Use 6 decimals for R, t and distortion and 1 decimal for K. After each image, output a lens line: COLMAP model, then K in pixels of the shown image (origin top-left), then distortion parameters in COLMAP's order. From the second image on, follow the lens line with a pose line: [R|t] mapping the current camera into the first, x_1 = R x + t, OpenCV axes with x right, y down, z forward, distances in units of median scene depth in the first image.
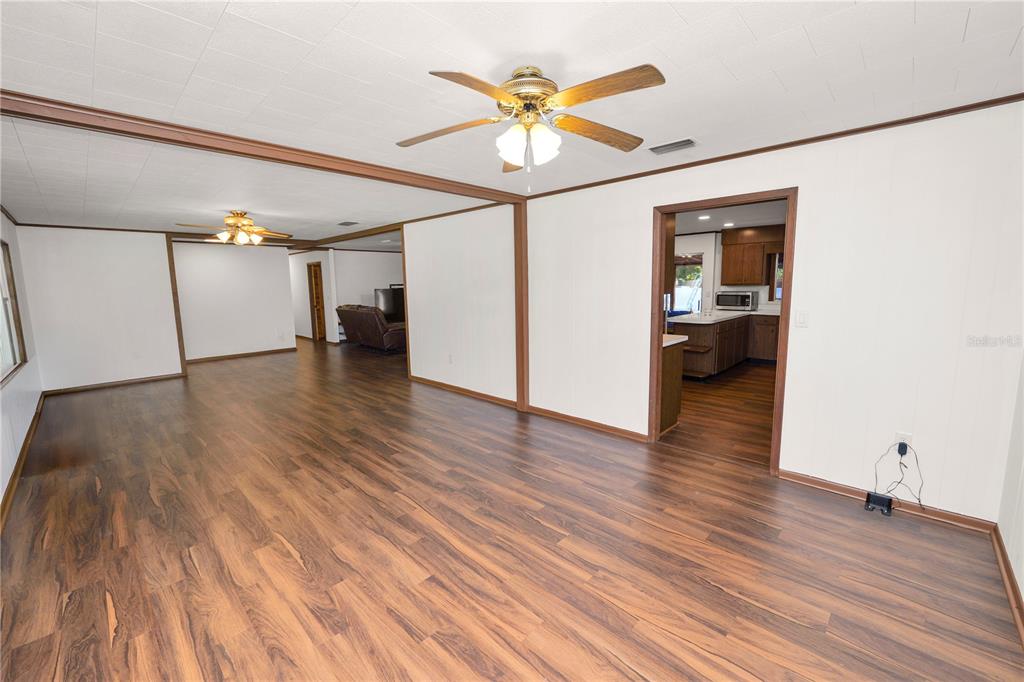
lens RADIAL K [[418.1, 0, 512.9], [0, 418.1, 337.7], [0, 0, 1]] dist [-0.011058, 0.000108]
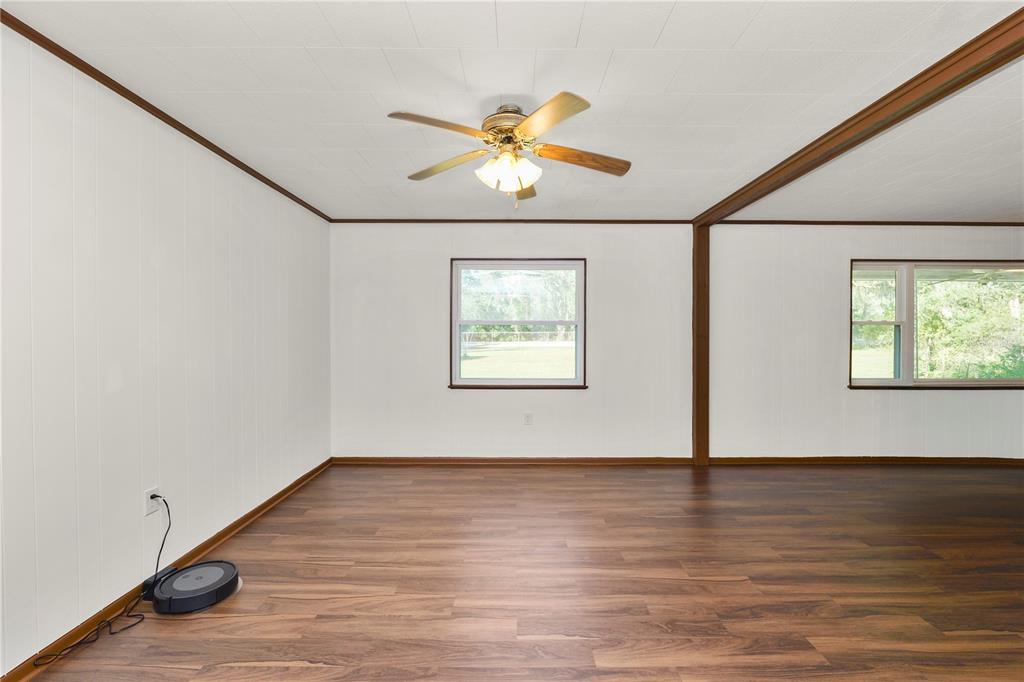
lens RADIAL K [[418.1, 0, 512.9], [0, 418.1, 337.7], [0, 0, 1]] dist [-0.011058, 0.000108]
pose [[-0.723394, 0.020074, -0.690143, 0.681336], [-0.079833, 0.990441, 0.112489, -0.128268], [0.685804, 0.136470, -0.714877, 1.574755]]
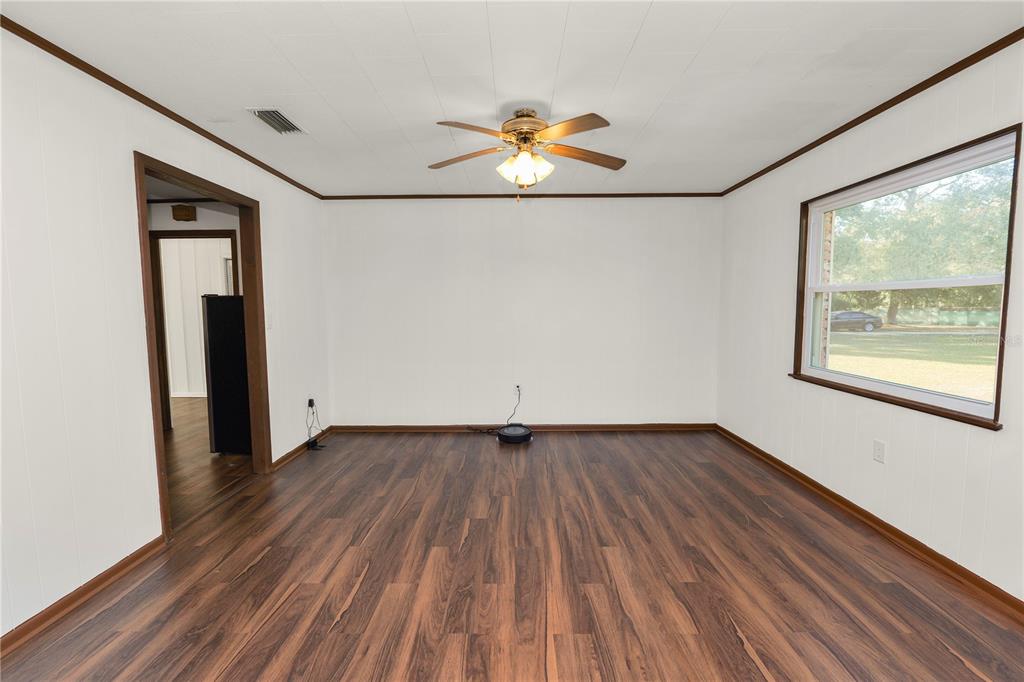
lens RADIAL K [[418.1, 0, 512.9], [0, 418.1, 337.7], [0, 0, 1]] dist [-0.011058, 0.000108]
pose [[-0.687555, -0.031468, 0.725450, -0.749308], [0.113581, 0.982102, 0.150249, -0.123692], [-0.717194, 0.185701, -0.671675, 1.683155]]
